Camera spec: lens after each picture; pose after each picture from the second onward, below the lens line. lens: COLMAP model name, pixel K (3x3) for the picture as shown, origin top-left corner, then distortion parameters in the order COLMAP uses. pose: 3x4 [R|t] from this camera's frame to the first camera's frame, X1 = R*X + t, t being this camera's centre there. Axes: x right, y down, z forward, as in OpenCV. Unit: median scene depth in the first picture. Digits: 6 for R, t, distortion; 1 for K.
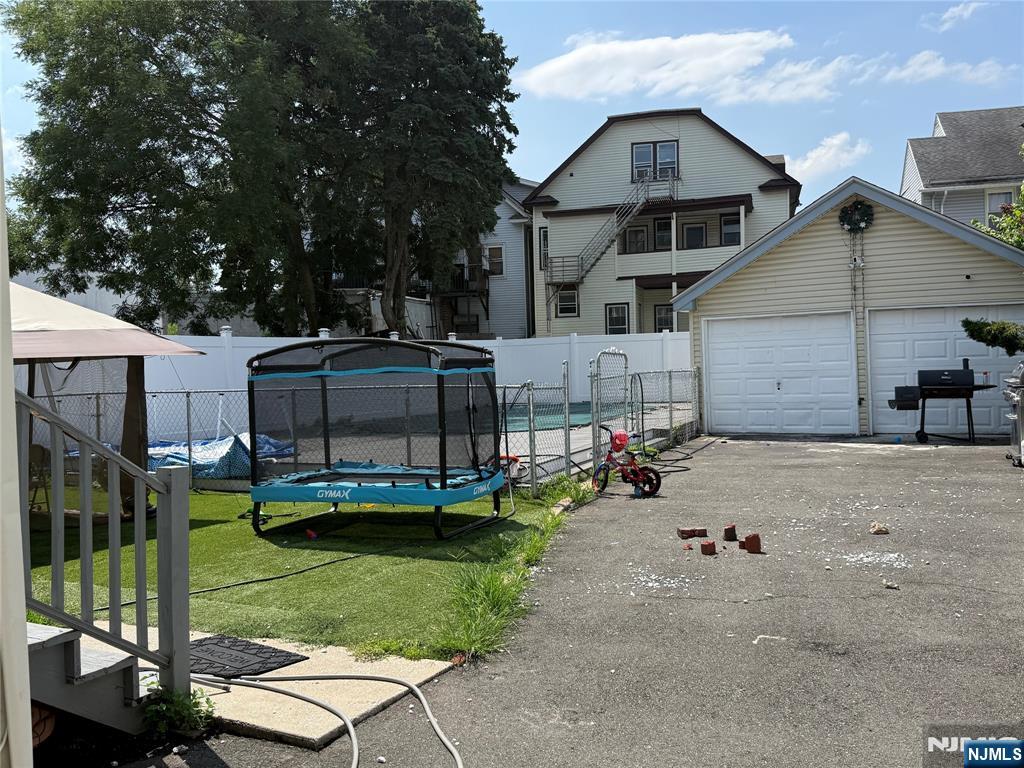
lens RADIAL K [[901.5, 0, 508.7], [0, 901.5, 382.8], [0, 0, 1]] dist [0.062709, -0.117734]
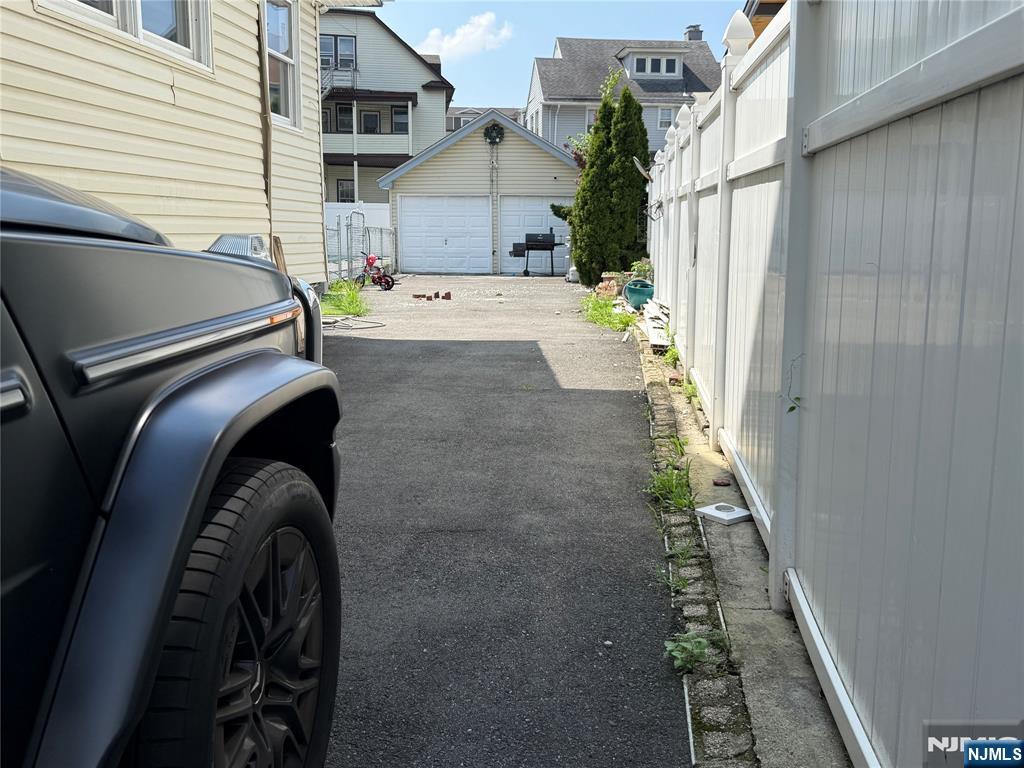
lens RADIAL K [[901.5, 0, 518.7], [0, 901.5, 389.3], [0, 0, 1]] dist [0.062709, -0.117734]
pose [[0.924233, -0.030528, 0.380607, -0.192231], [-0.024968, 0.989833, 0.140024, 0.034993], [-0.381012, -0.138918, 0.914074, -0.523357]]
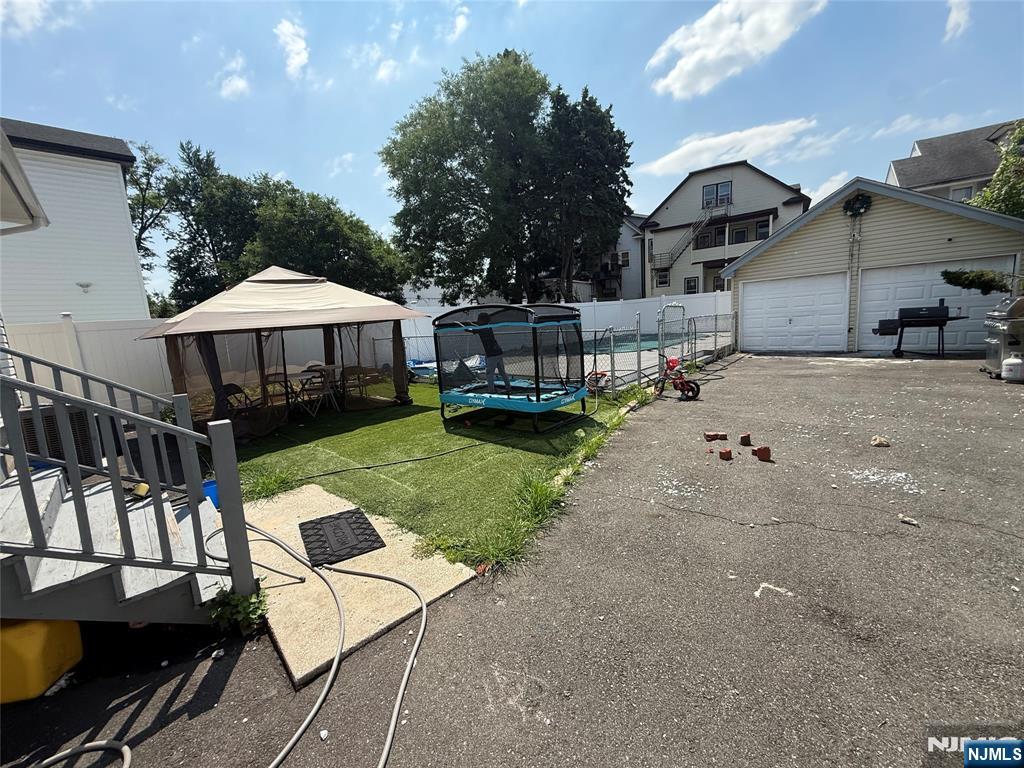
lens RADIAL K [[408.3, 0, 507.8], [0, 408.3, 383.5], [0, 0, 1]] dist [-0.003596, 0.000162]
pose [[0.952763, 0.011927, -0.303482, 0.040776], [0.032402, 0.989534, 0.140613, -0.005791], [0.301983, -0.143804, 0.942405, 0.150493]]
